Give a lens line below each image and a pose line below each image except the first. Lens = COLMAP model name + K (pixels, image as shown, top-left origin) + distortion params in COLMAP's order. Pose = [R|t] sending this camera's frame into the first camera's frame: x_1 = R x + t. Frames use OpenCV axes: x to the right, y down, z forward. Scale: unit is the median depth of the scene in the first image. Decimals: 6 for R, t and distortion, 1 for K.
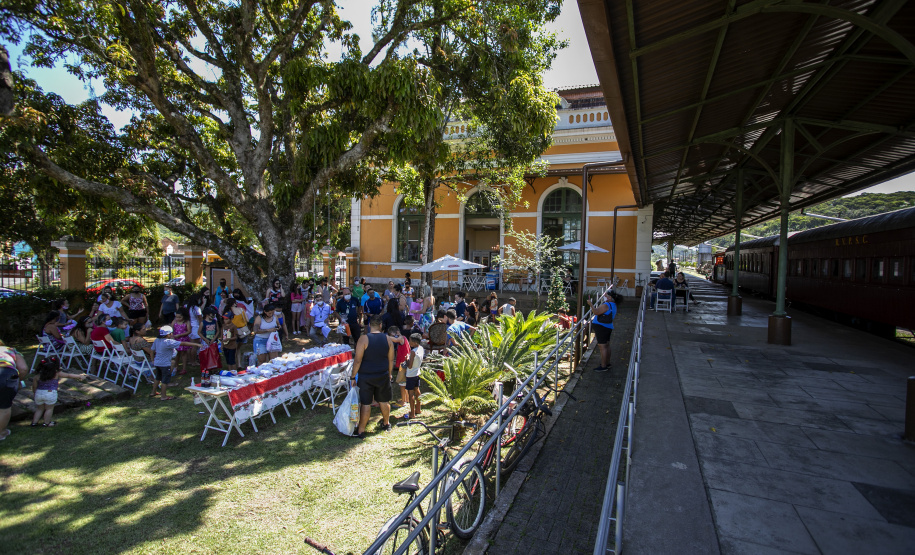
lens RADIAL K [[443.4, 0, 457.5], [0, 443.4, 277.5], [0, 0, 1]] dist [-0.079208, 0.034587]
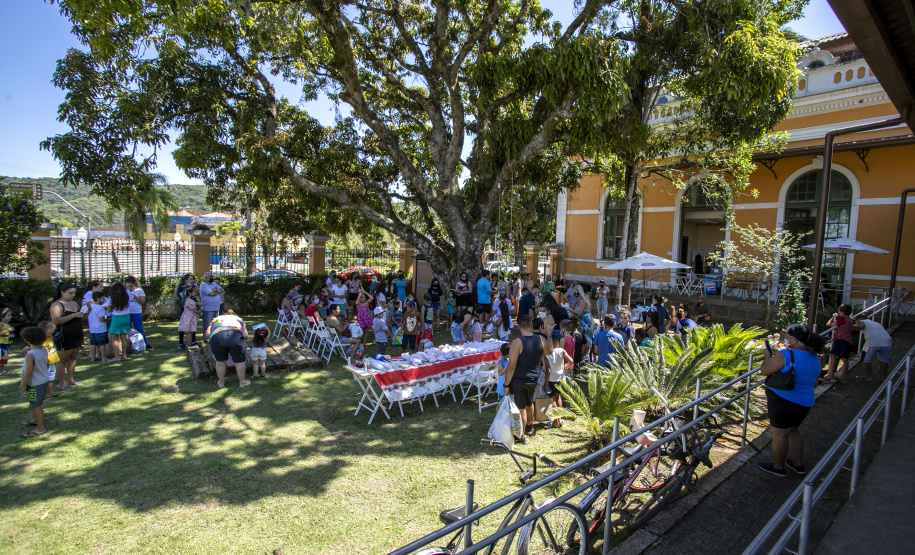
lens RADIAL K [[443.4, 0, 457.5], [0, 443.4, 277.5], [0, 0, 1]] dist [-0.079208, 0.034587]
pose [[0.880886, 0.044647, -0.471218, 0.071085], [-0.041039, 0.998997, 0.017936, -0.000973], [0.471546, 0.003538, 0.881834, 0.067740]]
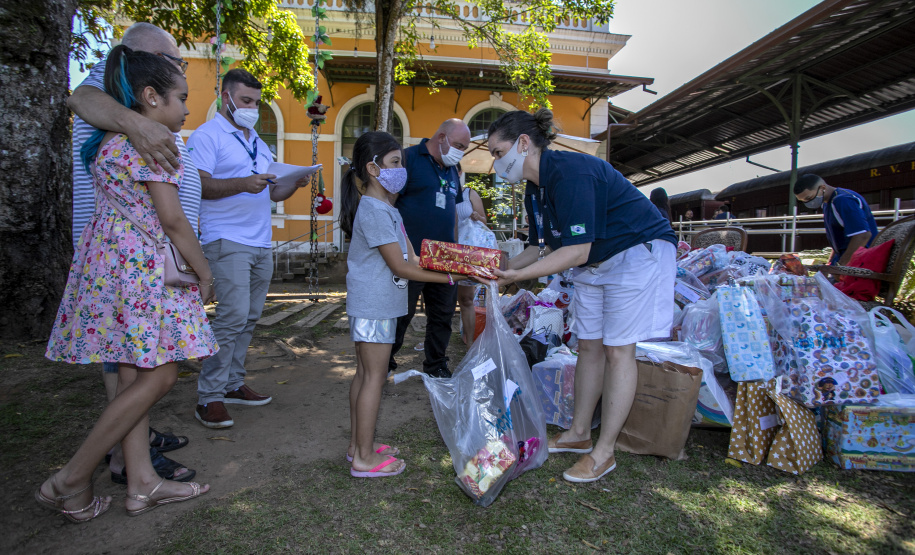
lens RADIAL K [[442.9, 0, 457.5], [0, 442.9, 277.5], [0, 0, 1]] dist [-0.062888, 0.020089]
pose [[0.860844, -0.032135, 0.507853, -0.330374], [0.027570, 0.999484, 0.016510, 0.103620], [-0.508121, -0.000211, 0.861286, 0.745125]]
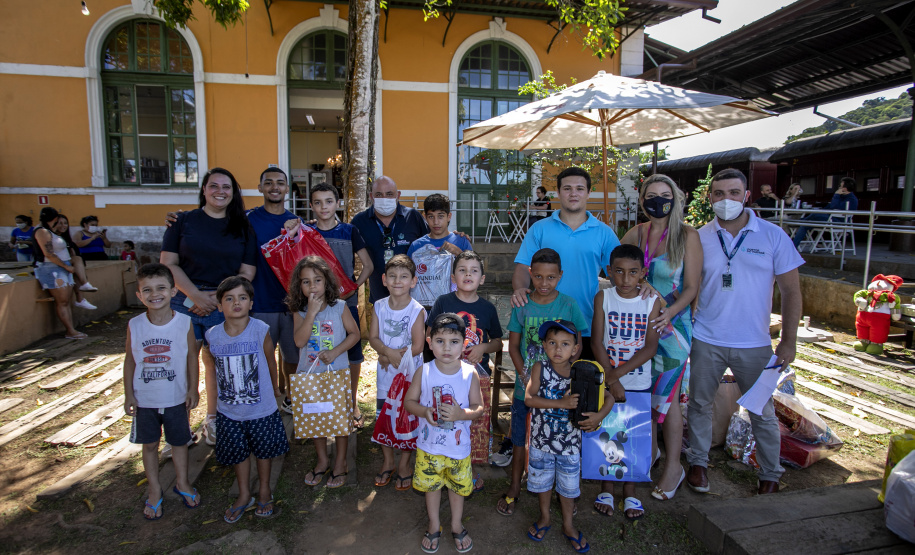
lens RADIAL K [[512.2, 0, 457.5], [0, 512.2, 277.5], [0, 0, 1]] dist [-0.065416, 0.040235]
pose [[0.822616, -0.086188, 0.562027, -0.295715], [0.040933, 0.994857, 0.092650, 0.038854], [-0.567122, -0.053210, 0.821914, 0.917798]]
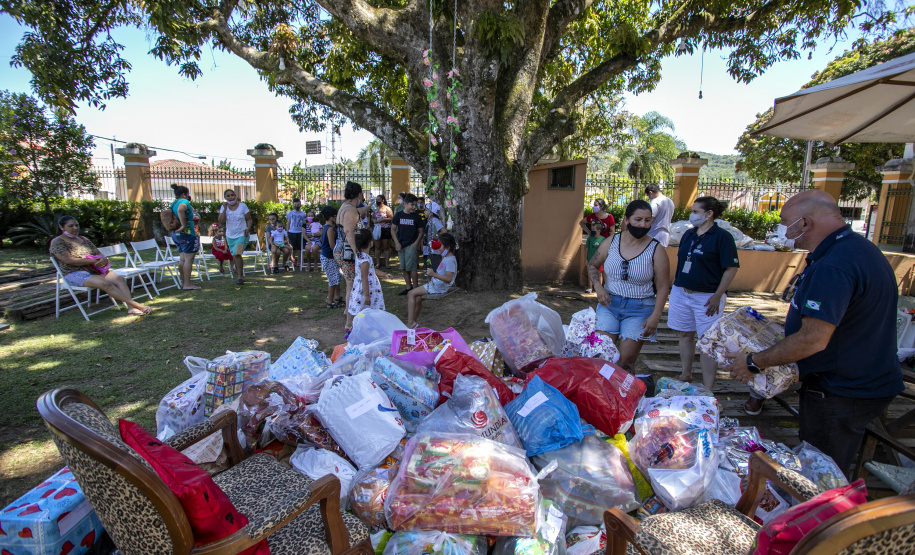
lens RADIAL K [[443.4, 0, 457.5], [0, 443.4, 277.5], [0, 0, 1]] dist [-0.079208, 0.034587]
pose [[0.352690, 0.159460, -0.922053, 0.070518], [-0.059883, 0.987200, 0.147821, 0.041613], [0.933822, 0.003080, 0.357724, 0.853050]]
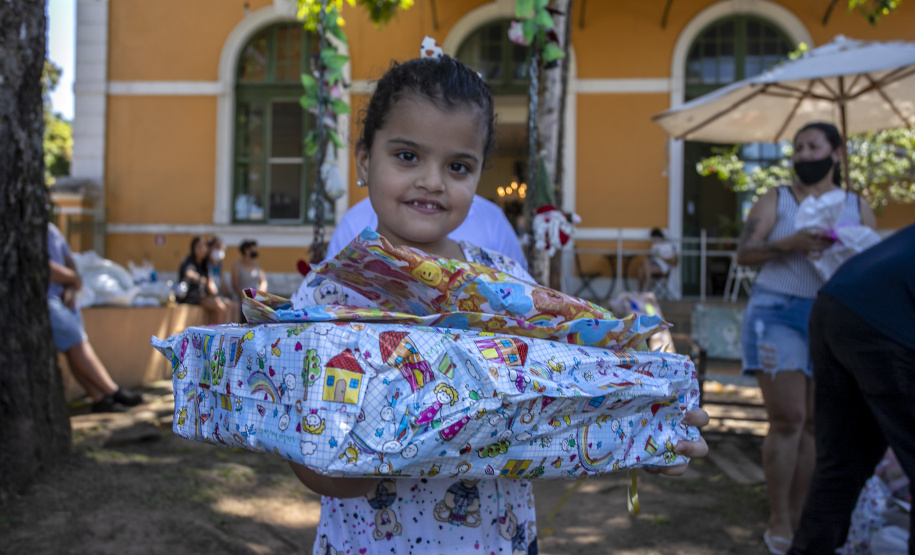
lens RADIAL K [[814.4, 0, 457.5], [0, 814.4, 277.5], [0, 0, 1]] dist [-0.039656, 0.128100]
pose [[0.949669, 0.001600, 0.313252, -0.354604], [0.017554, 0.998144, -0.058317, 0.090887], [-0.312764, 0.060880, 0.947878, 0.798781]]
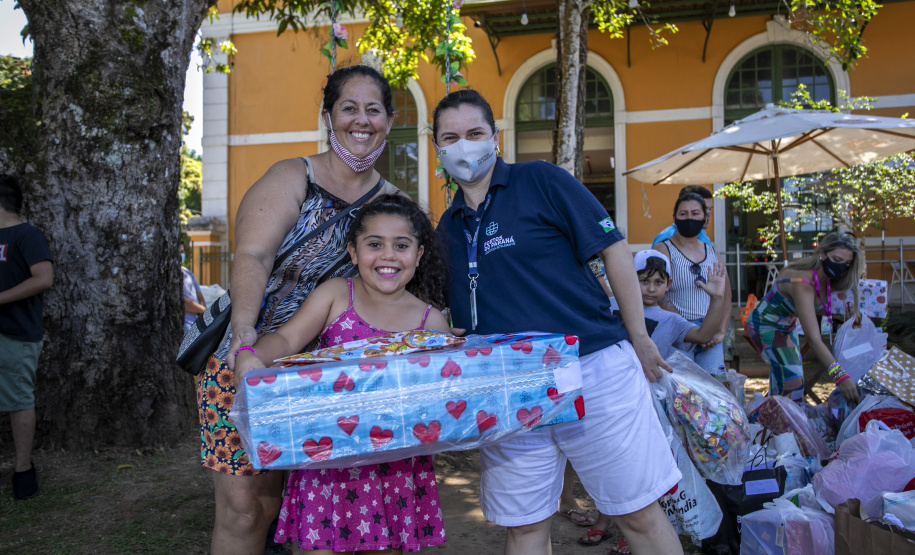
lens RADIAL K [[774.0, 0, 457.5], [0, 774.0, 277.5], [0, 0, 1]] dist [0.005244, 0.007071]
pose [[0.981928, -0.024353, 0.187683, -0.334161], [0.038318, 0.996730, -0.071144, 0.087368], [-0.185337, 0.077050, 0.979650, 0.672649]]
